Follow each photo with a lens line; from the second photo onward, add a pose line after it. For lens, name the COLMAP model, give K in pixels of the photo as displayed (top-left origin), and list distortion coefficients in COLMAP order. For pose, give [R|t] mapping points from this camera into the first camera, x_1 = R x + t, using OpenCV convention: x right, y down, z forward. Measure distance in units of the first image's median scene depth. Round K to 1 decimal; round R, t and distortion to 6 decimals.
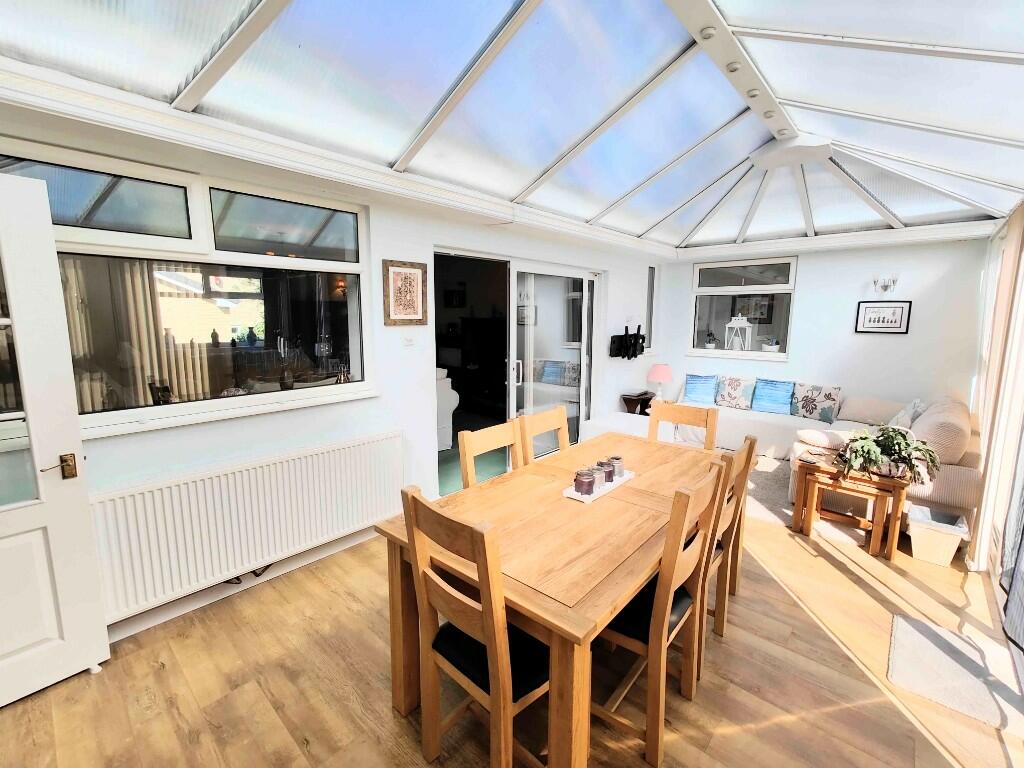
lens RADIAL K [[449.8, 0, 512.7], [0, 449.8, 378.5], [0, 0, 1]] dist [0.000780, 0.000218]
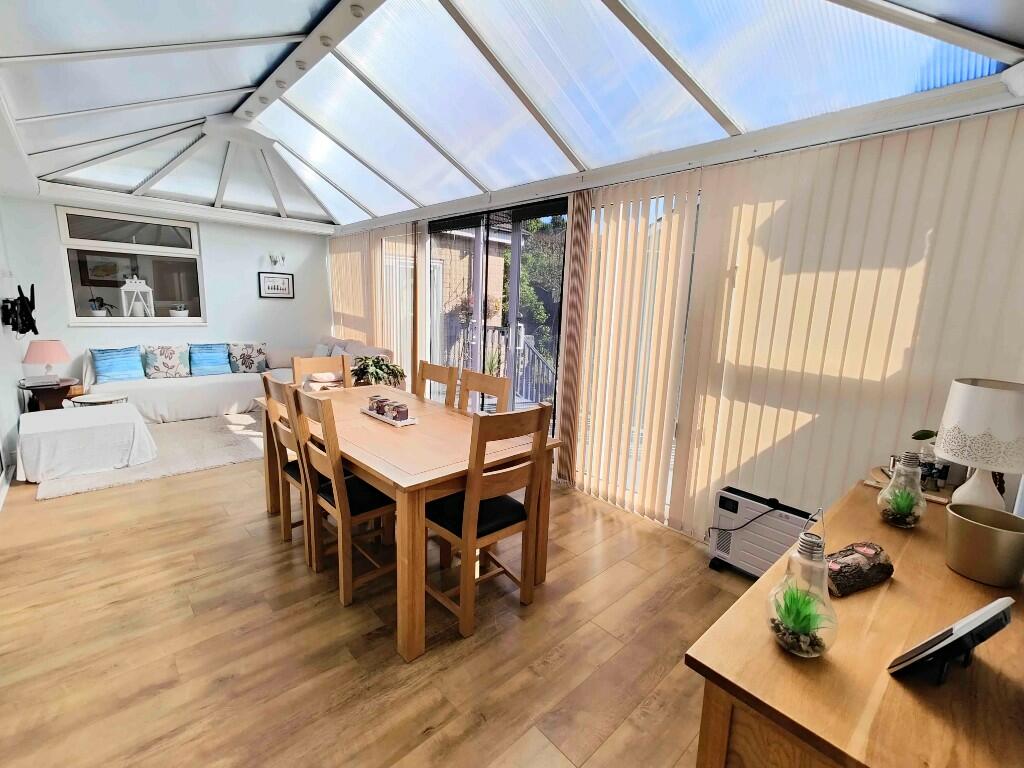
lens RADIAL K [[449.8, 0, 512.7], [0, 449.8, 378.5], [0, 0, 1]] dist [0.000780, 0.000218]
pose [[0.076800, -0.168714, 0.982668, -0.416992], [0.100804, 0.981843, 0.160694, -0.013657], [-0.991938, 0.086715, 0.092412, 0.227687]]
